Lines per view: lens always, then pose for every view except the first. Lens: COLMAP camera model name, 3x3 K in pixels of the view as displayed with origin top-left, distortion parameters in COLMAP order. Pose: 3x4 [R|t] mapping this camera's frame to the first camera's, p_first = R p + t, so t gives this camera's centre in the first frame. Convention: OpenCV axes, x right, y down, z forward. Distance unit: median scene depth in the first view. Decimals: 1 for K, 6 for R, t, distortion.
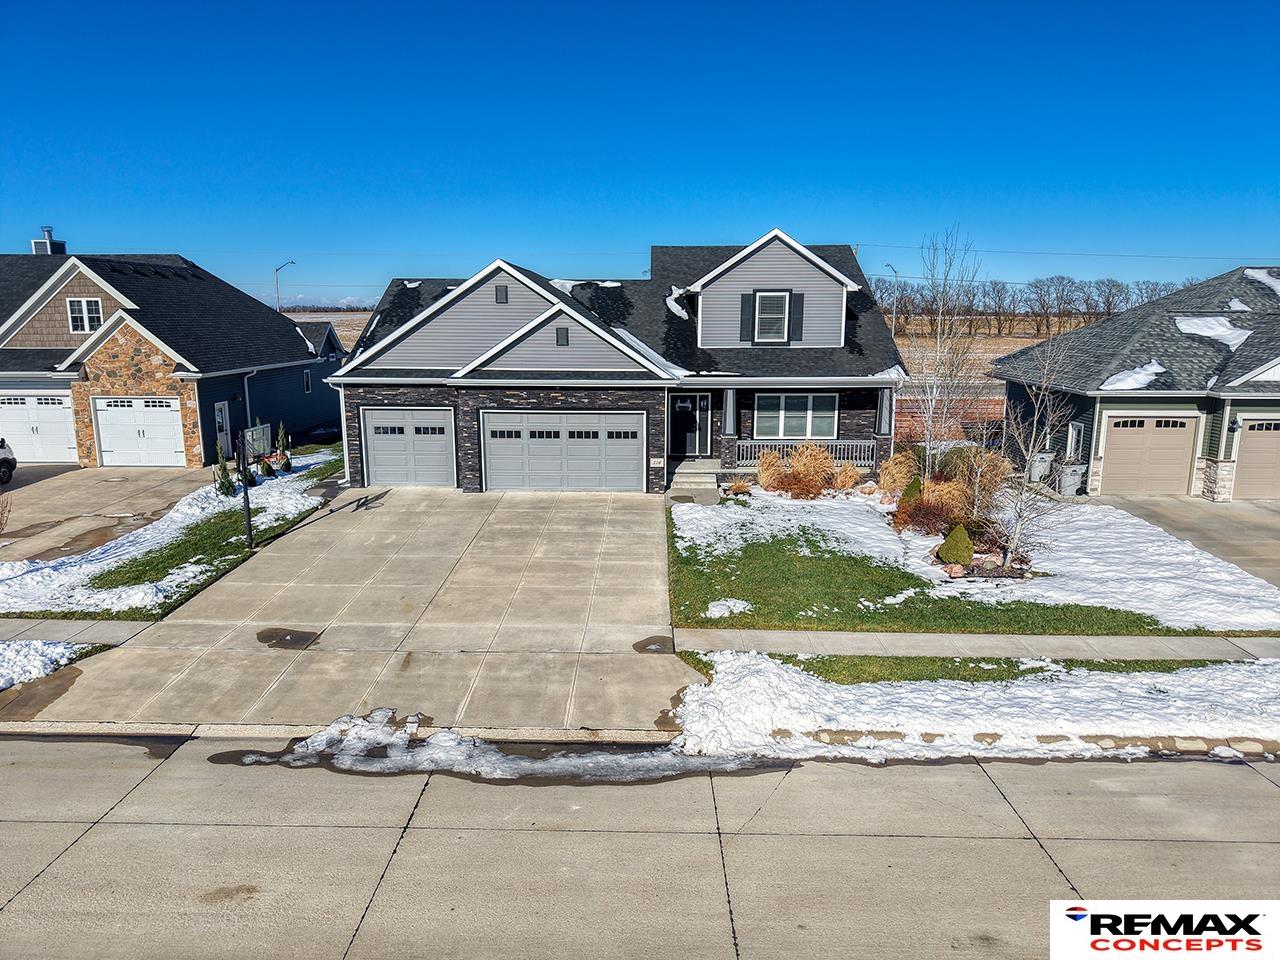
lens RADIAL K [[853.9, 0, 629.8], [0, 853.9, 485.7], [0, 0, 1]] dist [0.030580, -0.034761]
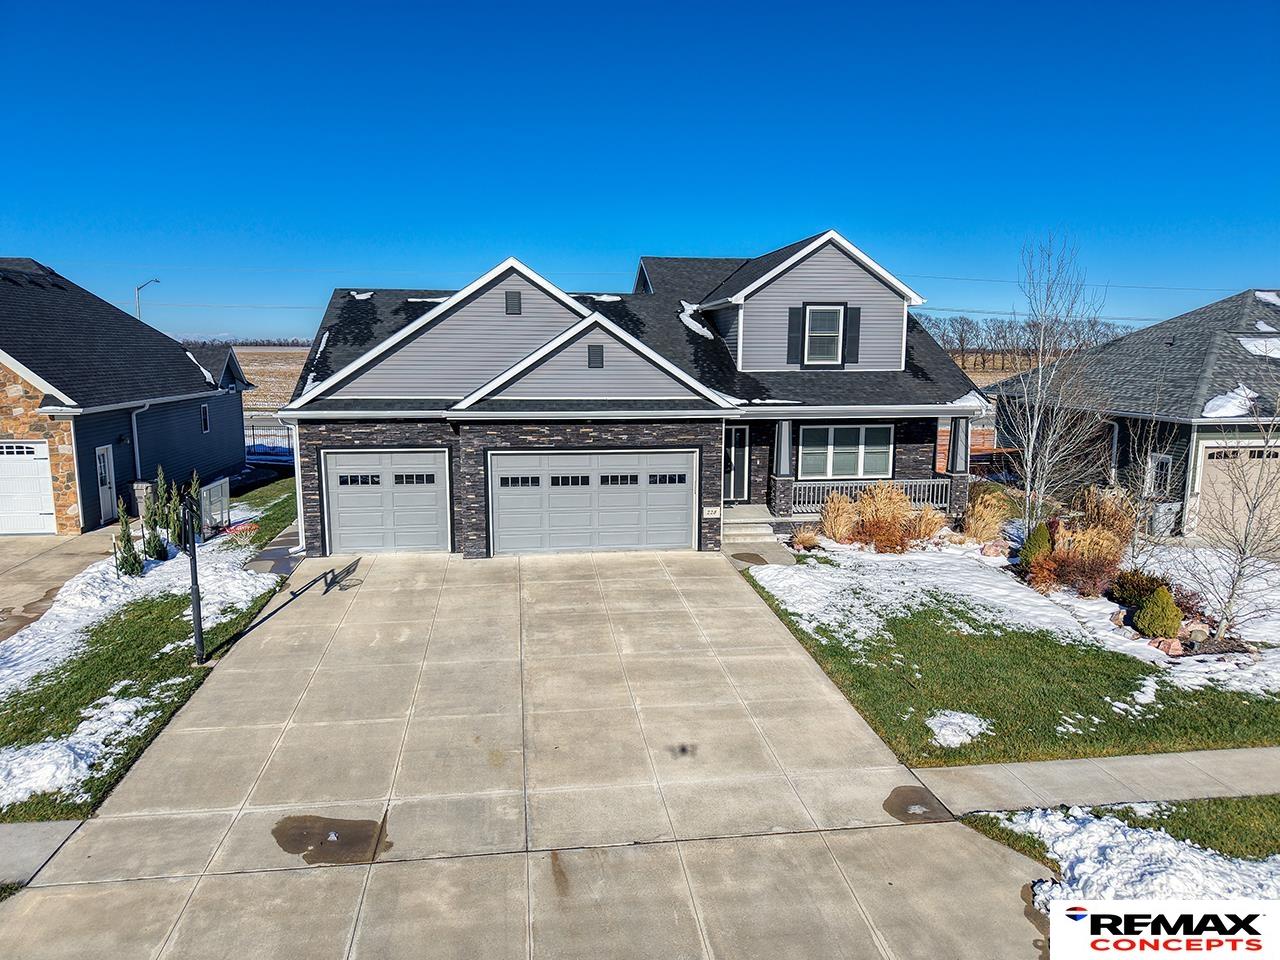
lens RADIAL K [[853.9, 0, 631.7], [0, 853.9, 488.3], [0, 0, 1]] dist [0.030580, -0.034761]
pose [[0.986714, -0.023630, 0.160742, -0.161849], [0.029622, 0.998949, -0.034982, -0.023005], [-0.159746, 0.039278, 0.986376, 0.208181]]
